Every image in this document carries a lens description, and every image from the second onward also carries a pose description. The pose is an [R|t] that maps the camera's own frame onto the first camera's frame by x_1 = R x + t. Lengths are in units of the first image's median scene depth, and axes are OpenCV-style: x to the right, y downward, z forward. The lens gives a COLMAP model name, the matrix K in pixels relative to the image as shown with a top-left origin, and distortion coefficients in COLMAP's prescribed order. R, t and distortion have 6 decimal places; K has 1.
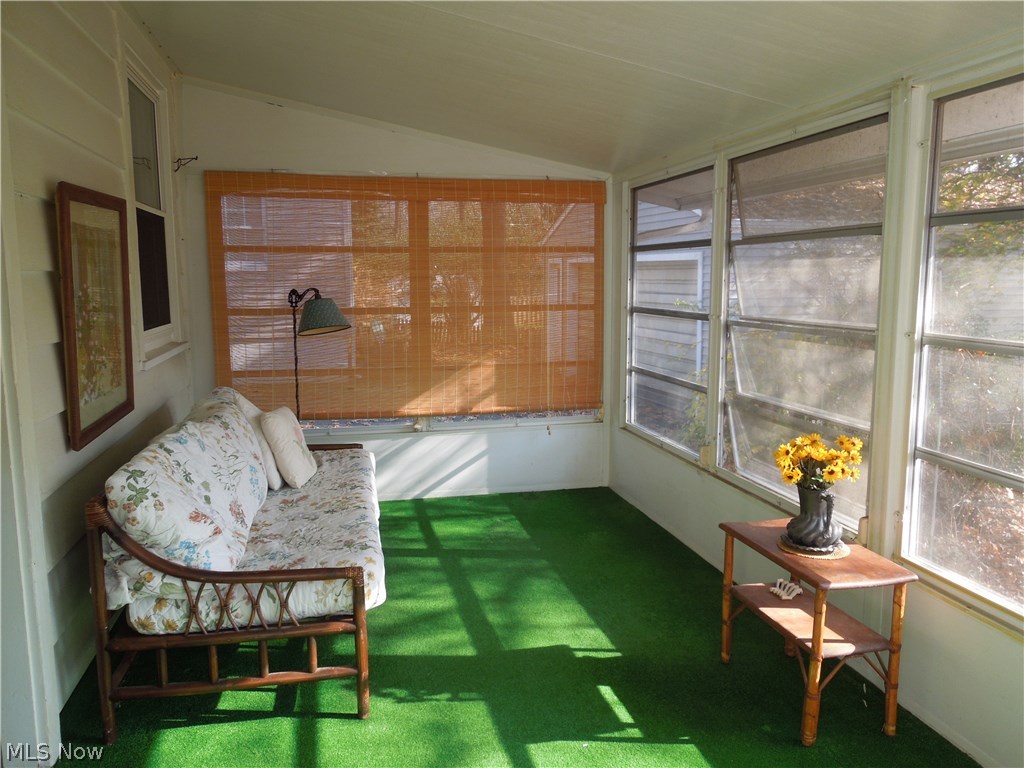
lens RADIAL K [[780.6, 0, 512.0], [0, 780.6, 384.0], [0, 0, 1]] dist [-0.000488, 0.003892]
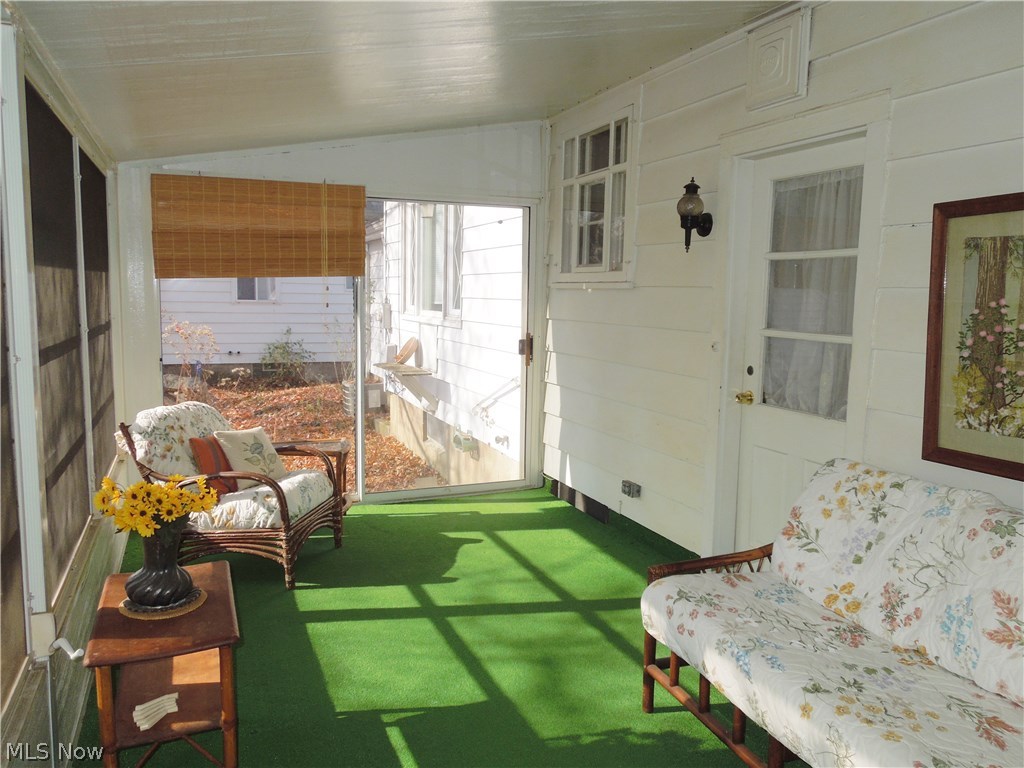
lens RADIAL K [[780.6, 0, 512.0], [0, 780.6, 384.0], [0, 0, 1]] dist [-0.000488, 0.003892]
pose [[-0.987204, 0.004960, -0.159384, 0.151185], [-0.036476, 0.965991, 0.255989, -0.251669], [0.155233, 0.258527, -0.953450, 1.834423]]
